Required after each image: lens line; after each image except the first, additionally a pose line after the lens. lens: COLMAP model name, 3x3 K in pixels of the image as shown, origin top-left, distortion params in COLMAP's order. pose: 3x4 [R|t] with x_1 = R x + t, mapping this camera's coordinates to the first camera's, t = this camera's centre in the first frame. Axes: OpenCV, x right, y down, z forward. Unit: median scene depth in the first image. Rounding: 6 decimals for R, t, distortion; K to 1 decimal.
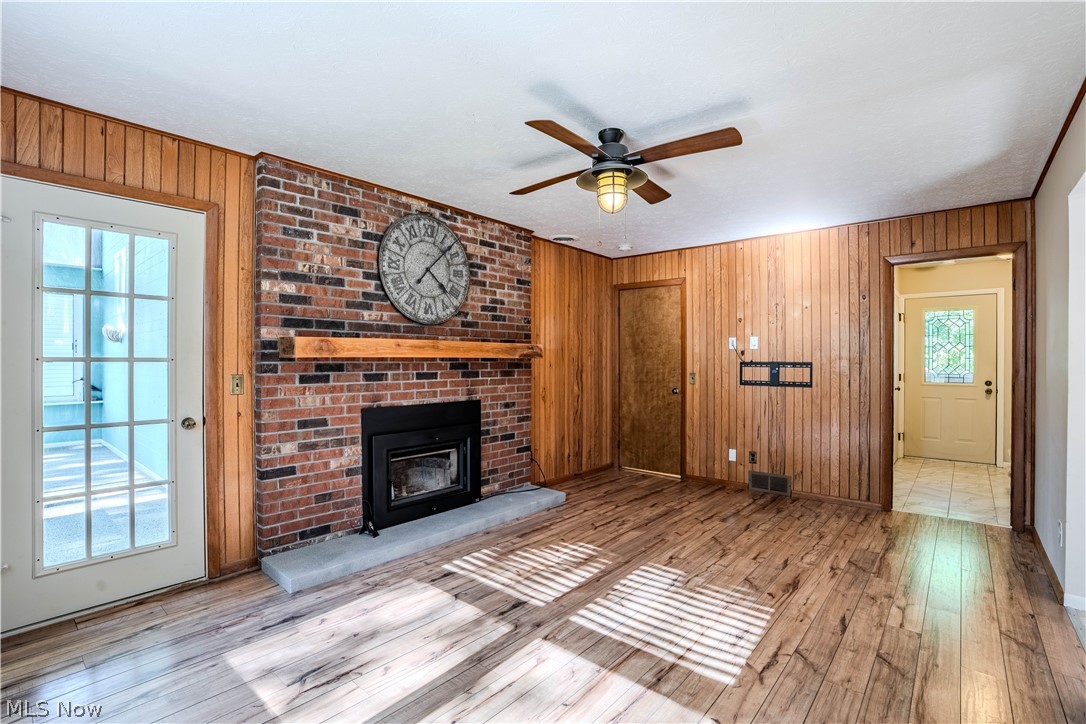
lens RADIAL K [[507.3, 0, 545.5], [0, 507.3, 360.5], [0, 0, 1]] dist [-0.057533, 0.001406]
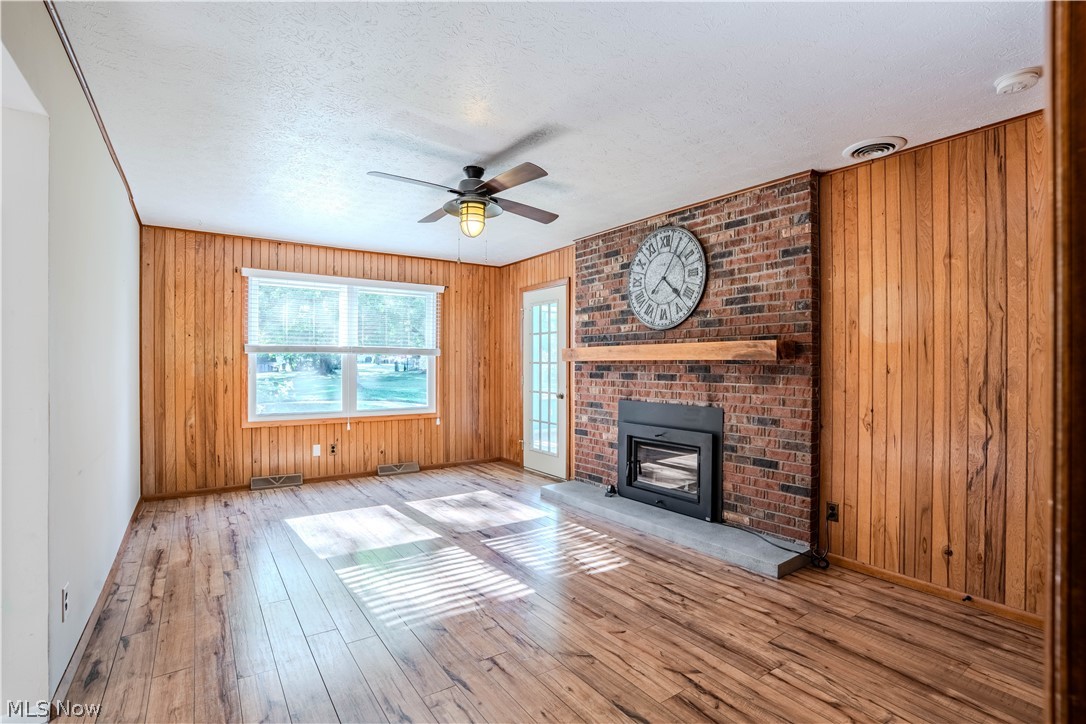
lens RADIAL K [[507.3, 0, 545.9], [0, 507.3, 364.7], [0, 0, 1]] dist [-0.057533, 0.001406]
pose [[-0.247344, -0.000862, -0.968927, 0.851324], [-0.004425, 0.999990, 0.000239, 0.004086], [0.968918, 0.004347, -0.247345, 1.005040]]
